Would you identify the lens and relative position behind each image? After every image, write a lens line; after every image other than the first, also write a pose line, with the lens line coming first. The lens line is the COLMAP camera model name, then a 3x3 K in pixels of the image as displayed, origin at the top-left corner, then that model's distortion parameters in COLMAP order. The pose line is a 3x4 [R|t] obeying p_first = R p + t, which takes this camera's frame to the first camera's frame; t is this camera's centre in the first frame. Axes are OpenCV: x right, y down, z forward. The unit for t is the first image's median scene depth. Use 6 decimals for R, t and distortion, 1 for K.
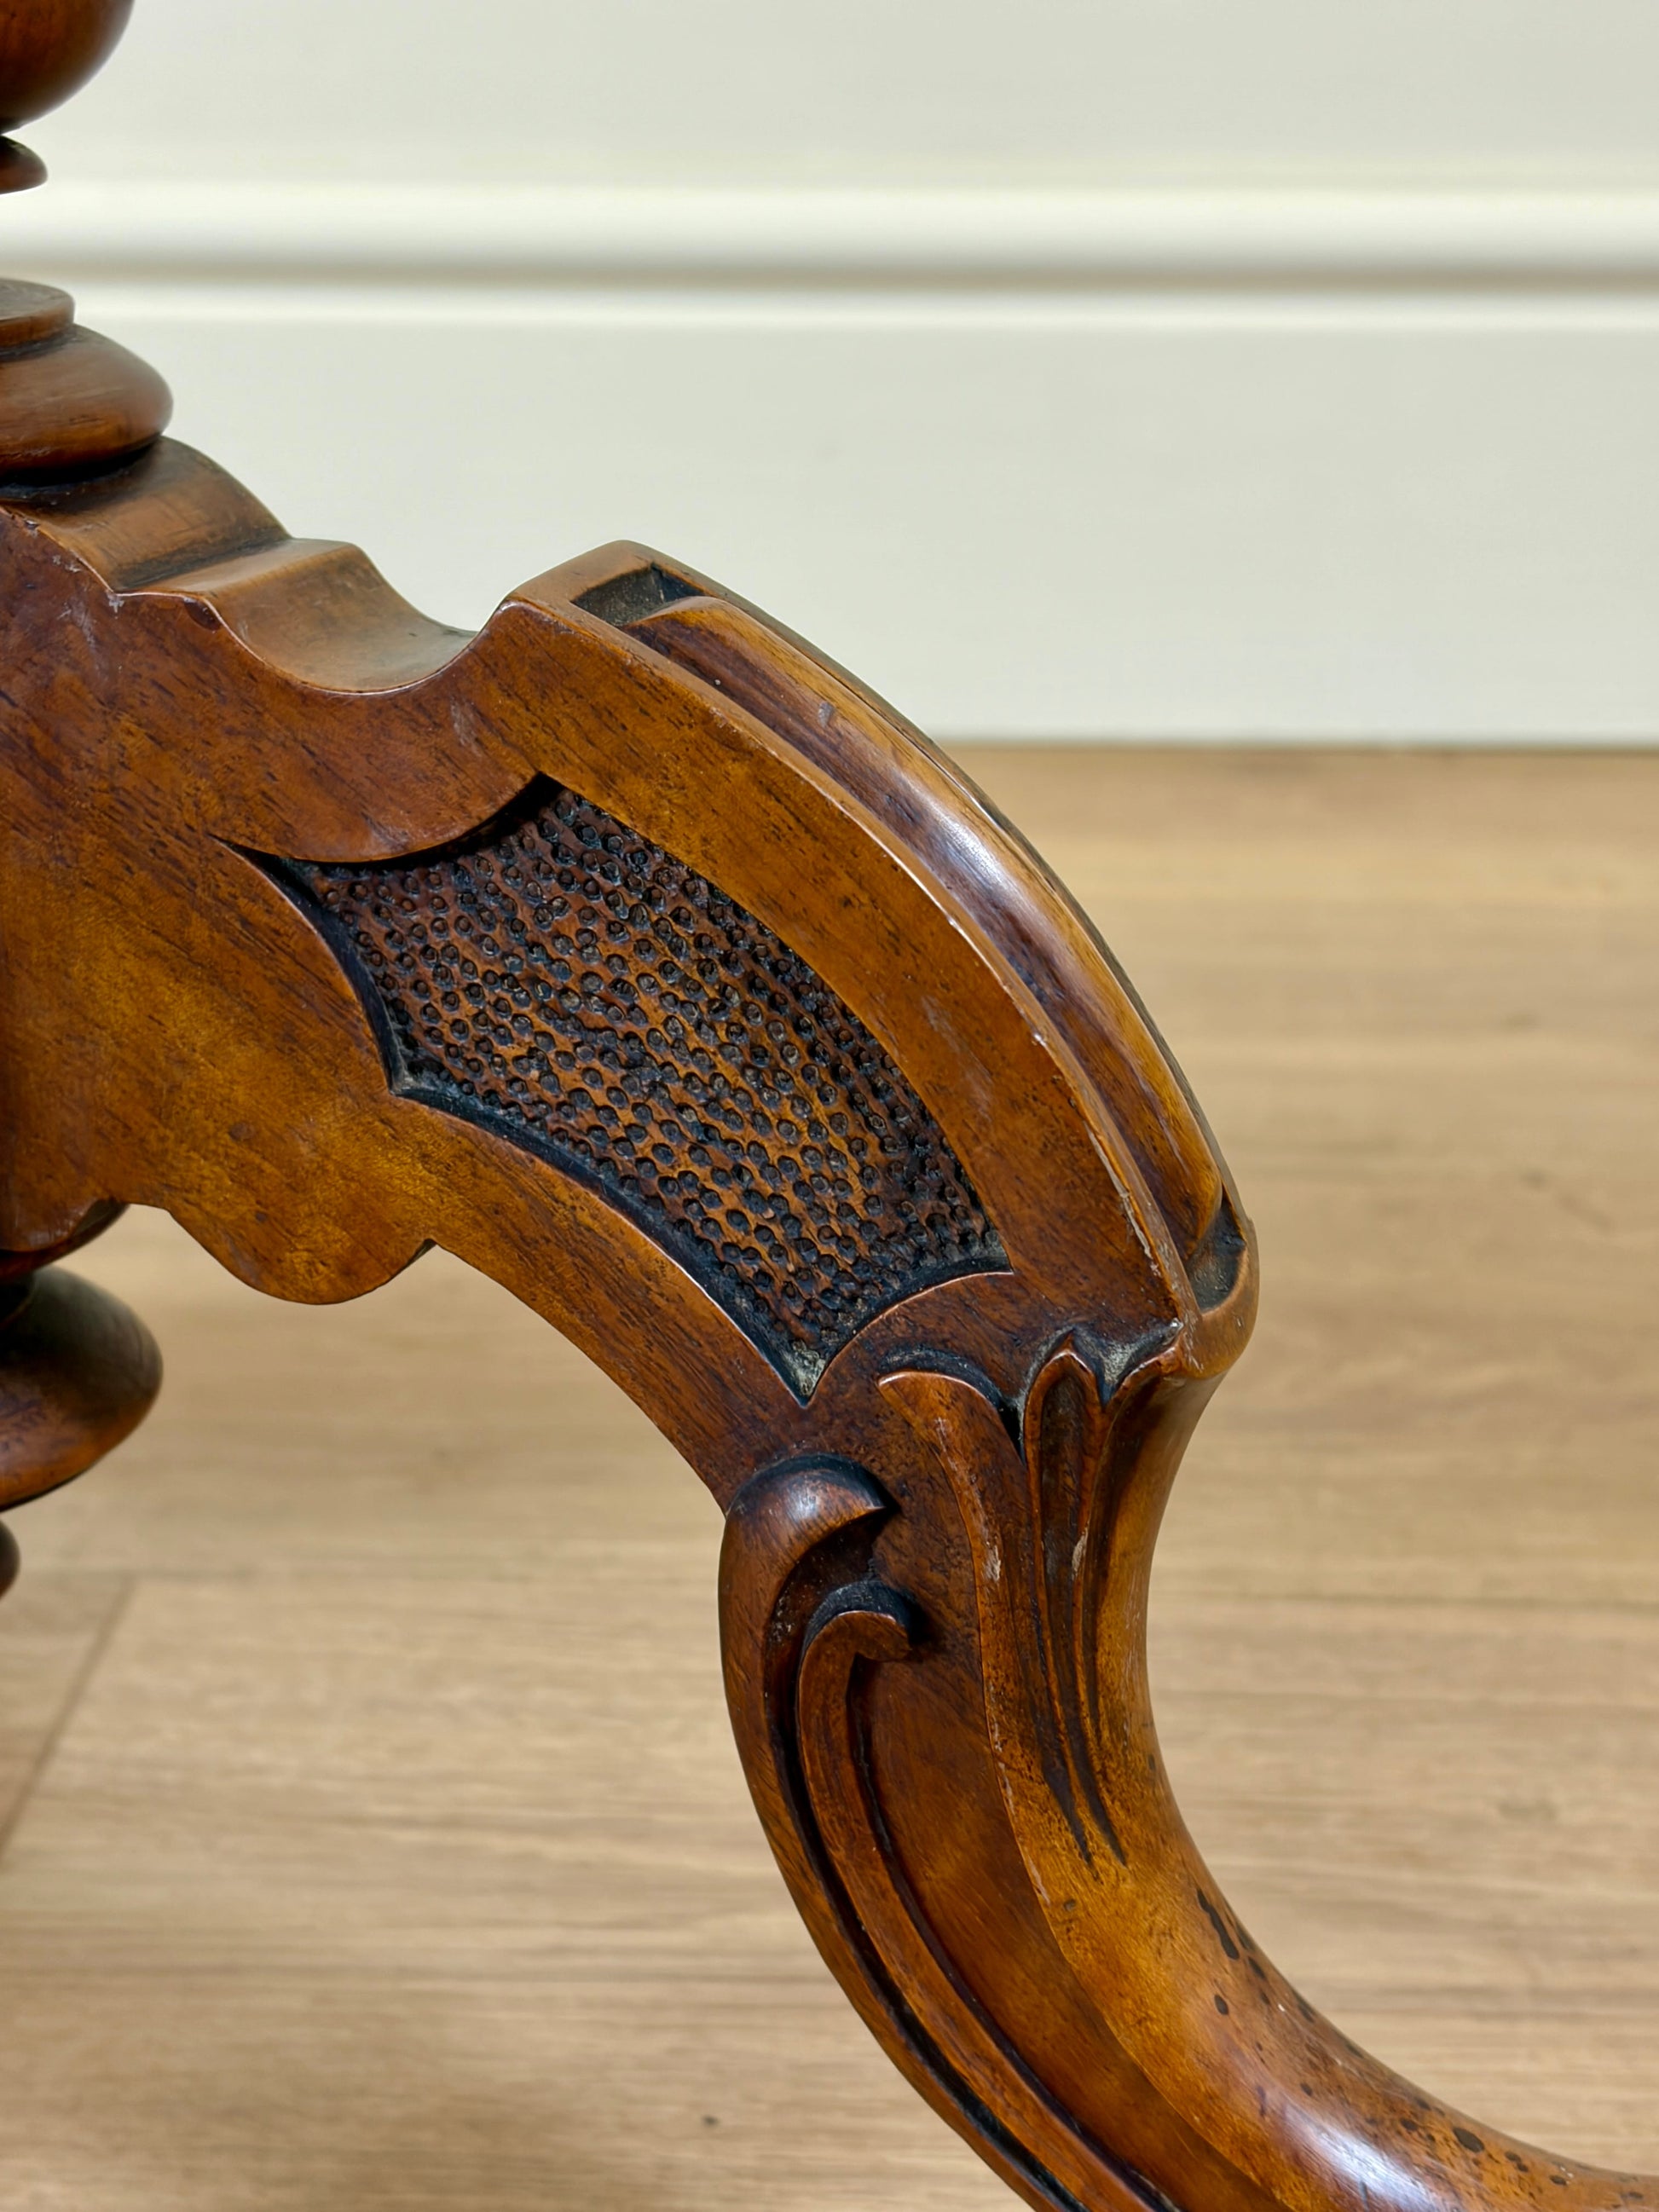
lens RADIAL K [[3457.4, 0, 829.5], [0, 3457.4, 1106.0], [0, 0, 1]] dist [0.245652, -0.973176]
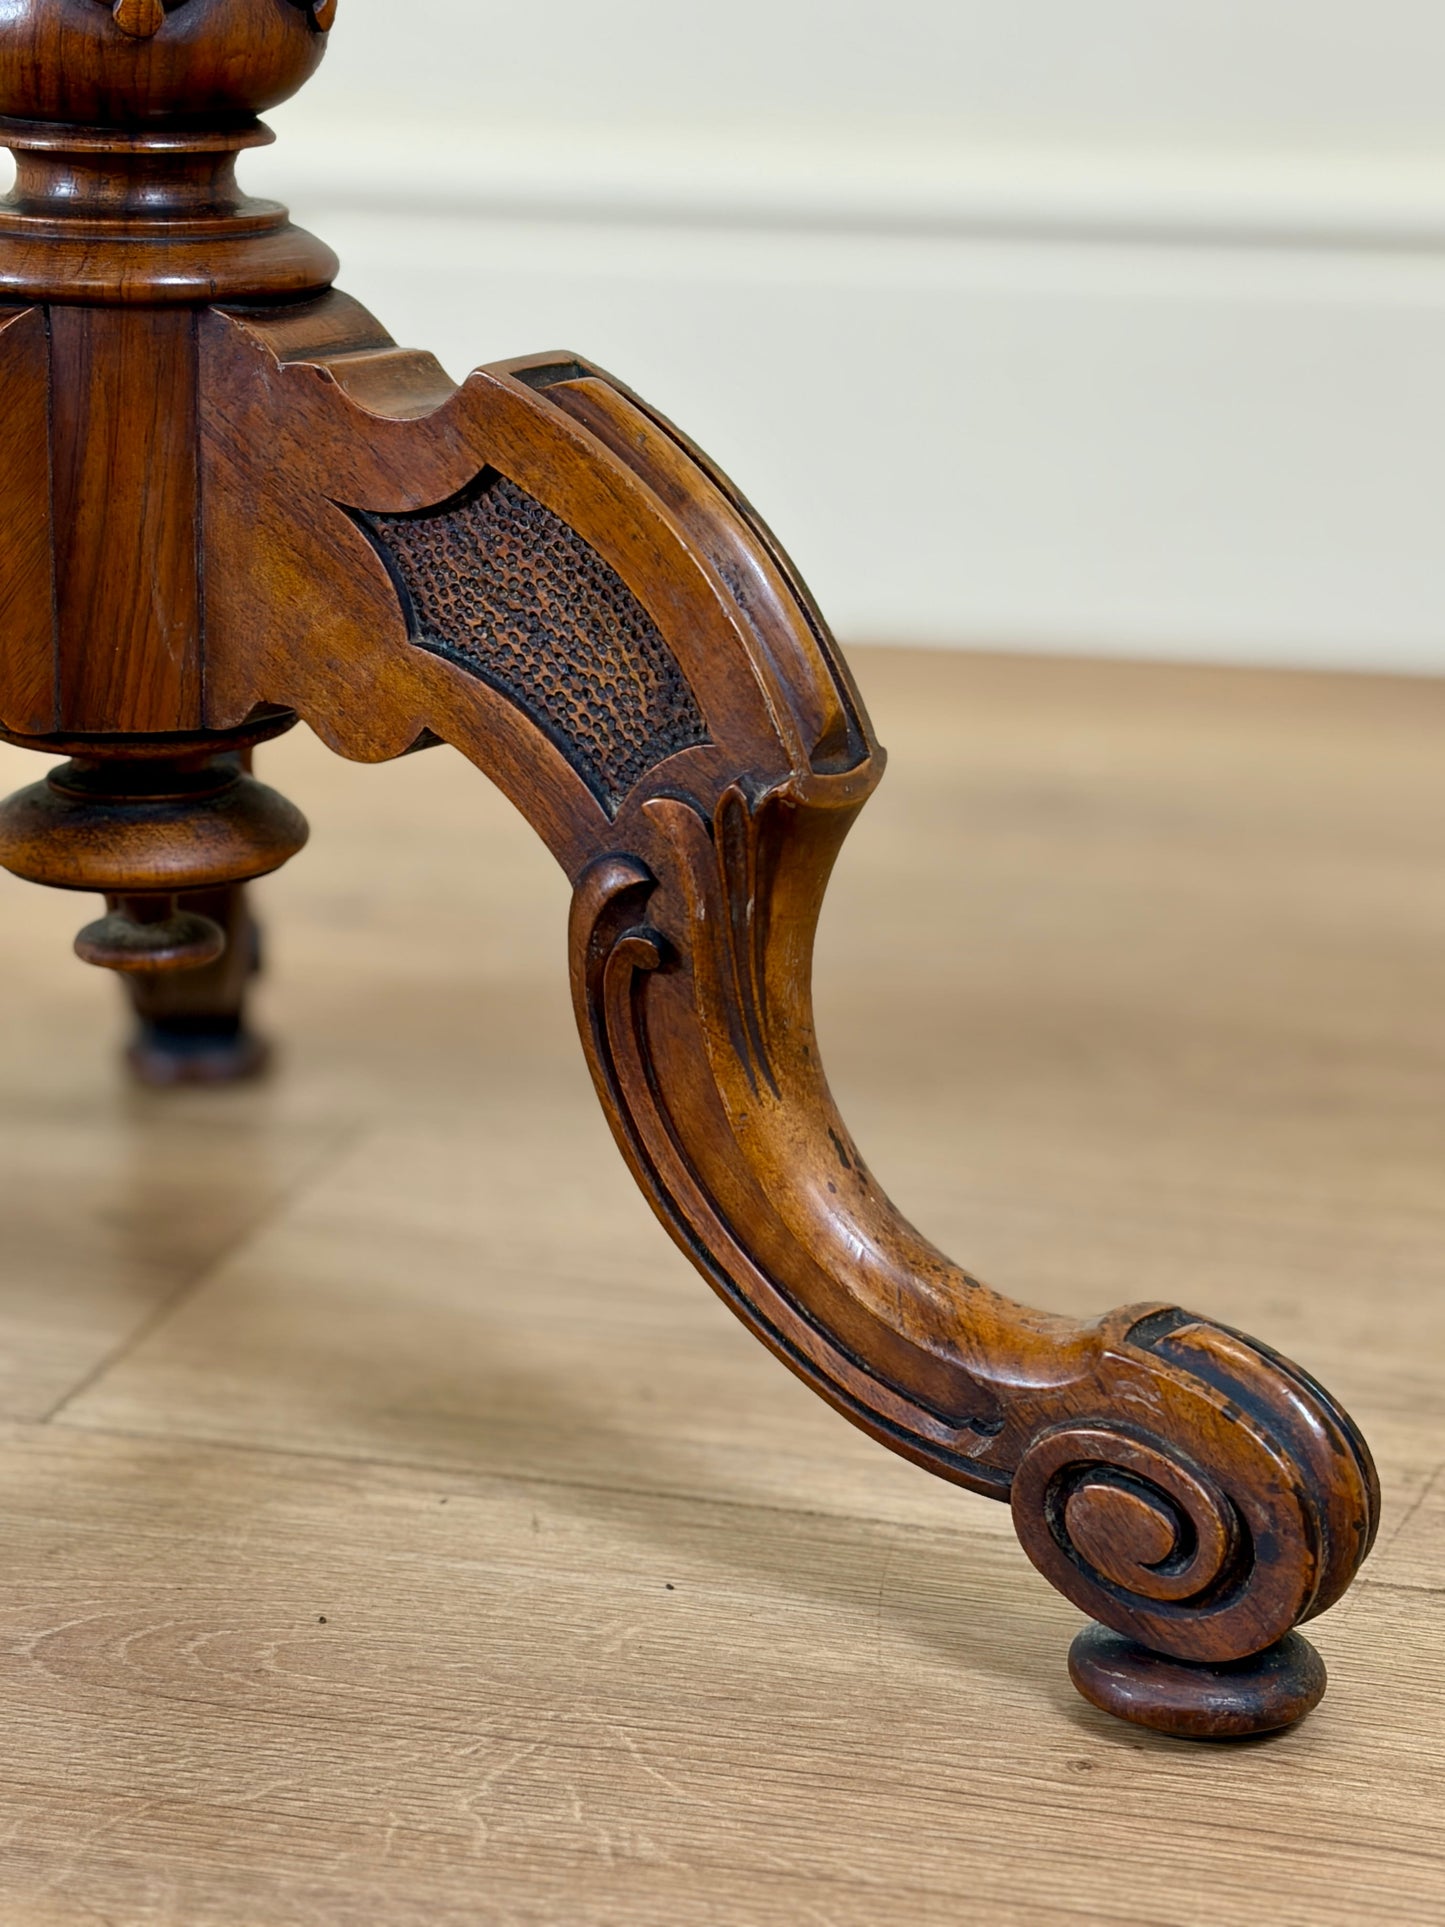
lens RADIAL K [[4135.6, 0, 722.5], [0, 4135.6, 963.5], [0, 0, 1]] dist [0.317062, -1.613244]
pose [[0.977246, 0.064378, -0.202105, 0.488615], [-0.076657, 0.995620, -0.053520, 0.269573], [0.197774, 0.067795, 0.977900, -1.092270]]
